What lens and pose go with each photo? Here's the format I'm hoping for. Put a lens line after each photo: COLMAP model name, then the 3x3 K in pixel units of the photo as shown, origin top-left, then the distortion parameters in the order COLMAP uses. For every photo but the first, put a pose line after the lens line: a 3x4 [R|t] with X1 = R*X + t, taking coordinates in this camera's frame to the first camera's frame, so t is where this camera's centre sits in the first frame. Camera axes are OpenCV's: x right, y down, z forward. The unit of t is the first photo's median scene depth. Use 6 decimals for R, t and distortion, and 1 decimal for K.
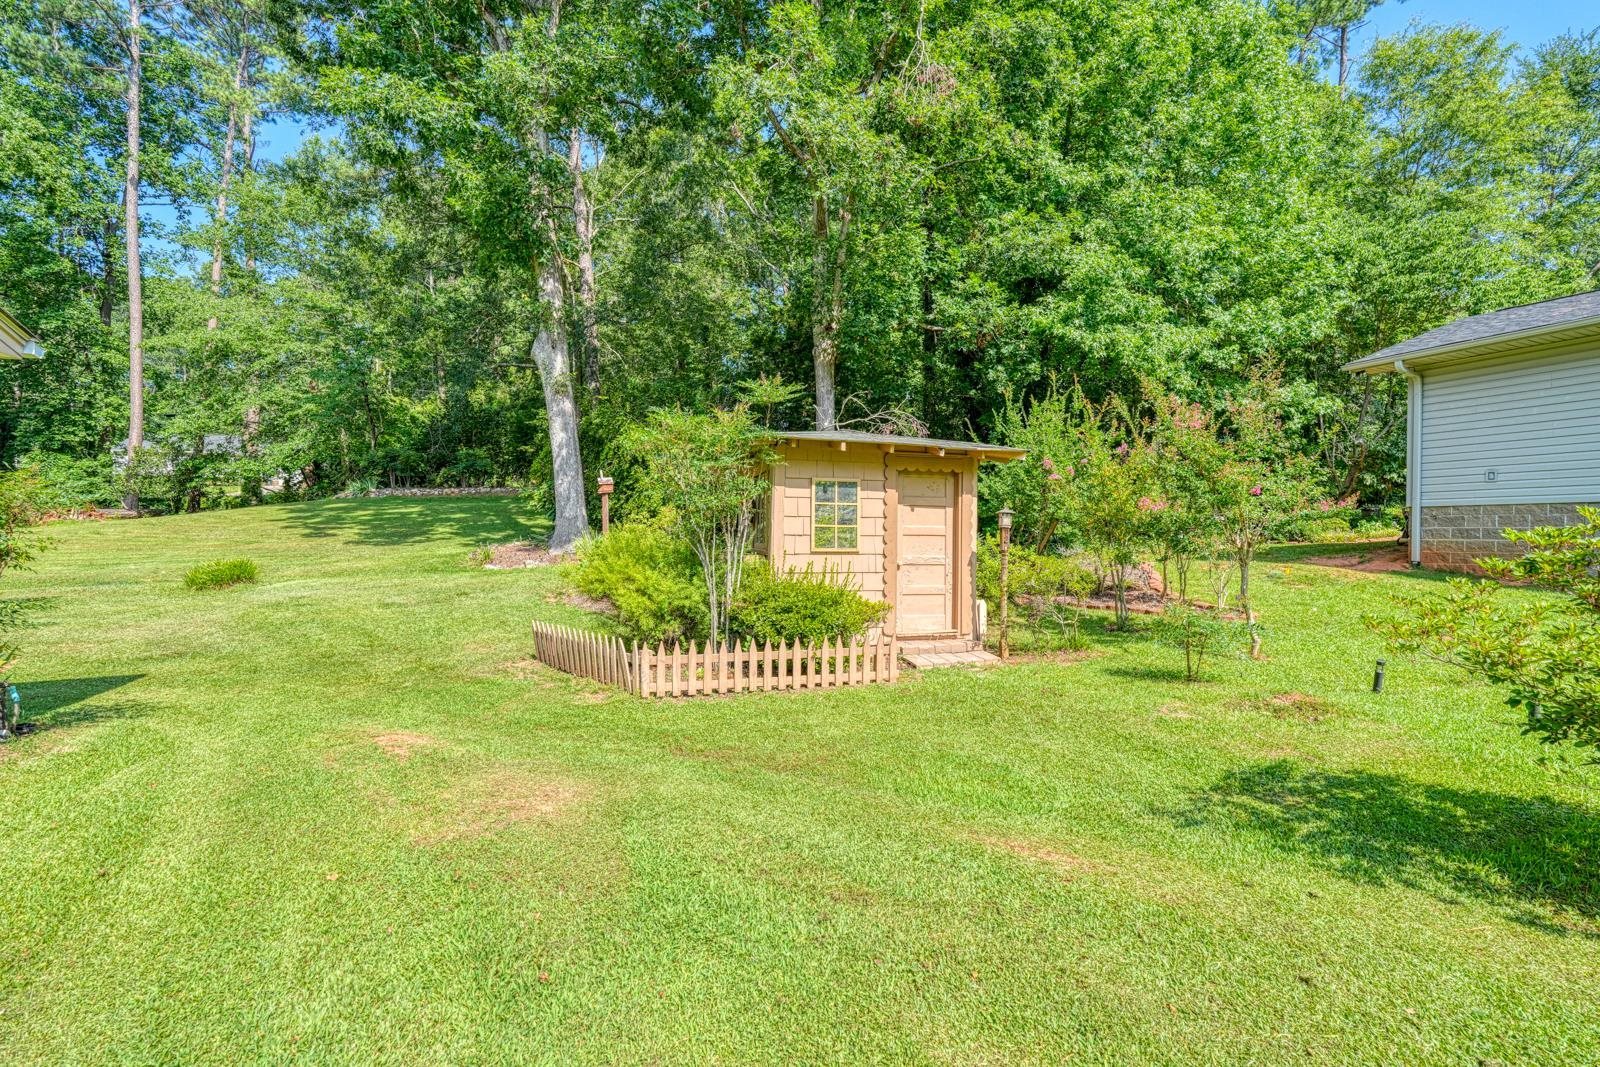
lens RADIAL K [[703.8, 0, 798.2], [0, 703.8, 539.2], [0, 0, 1]] dist [0.000383, 0.000203]
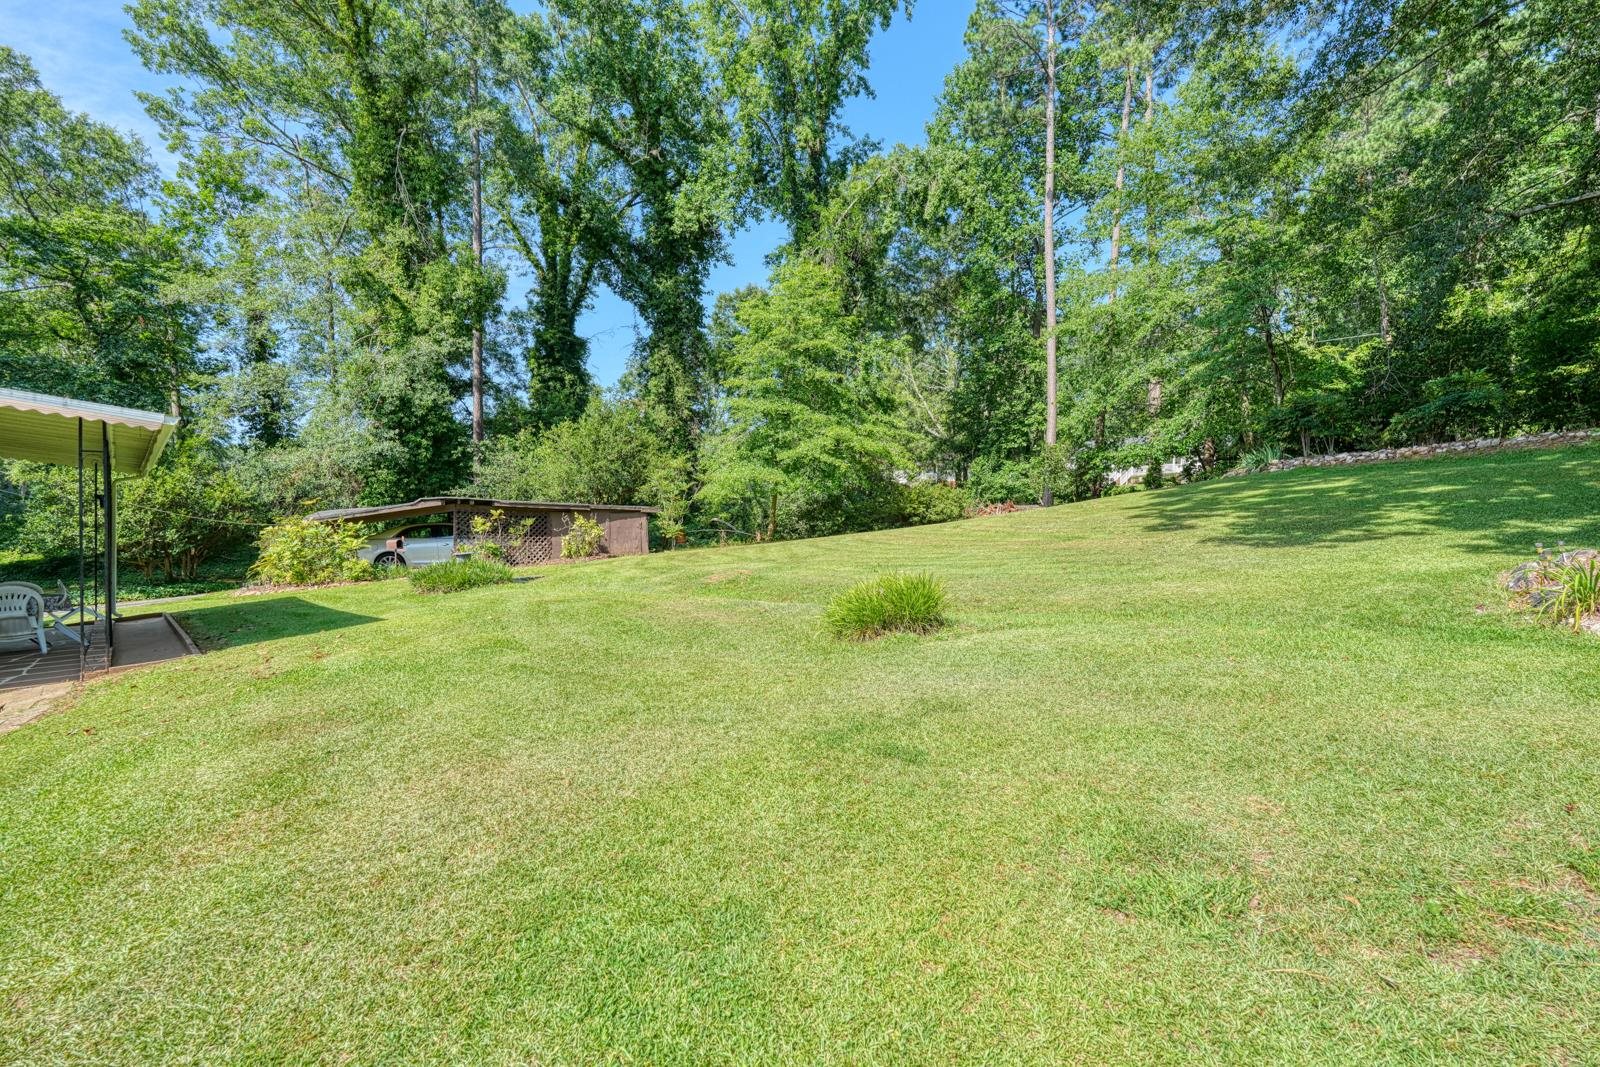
lens RADIAL K [[703.8, 0, 805.1], [0, 703.8, 526.3], [0, 0, 1]] dist [0.000383, 0.000203]
pose [[0.402707, -0.006169, -0.915308, -0.165397], [-0.004195, 0.999954, -0.008585, -0.000162], [0.915319, 0.007297, 0.402663, 0.311907]]
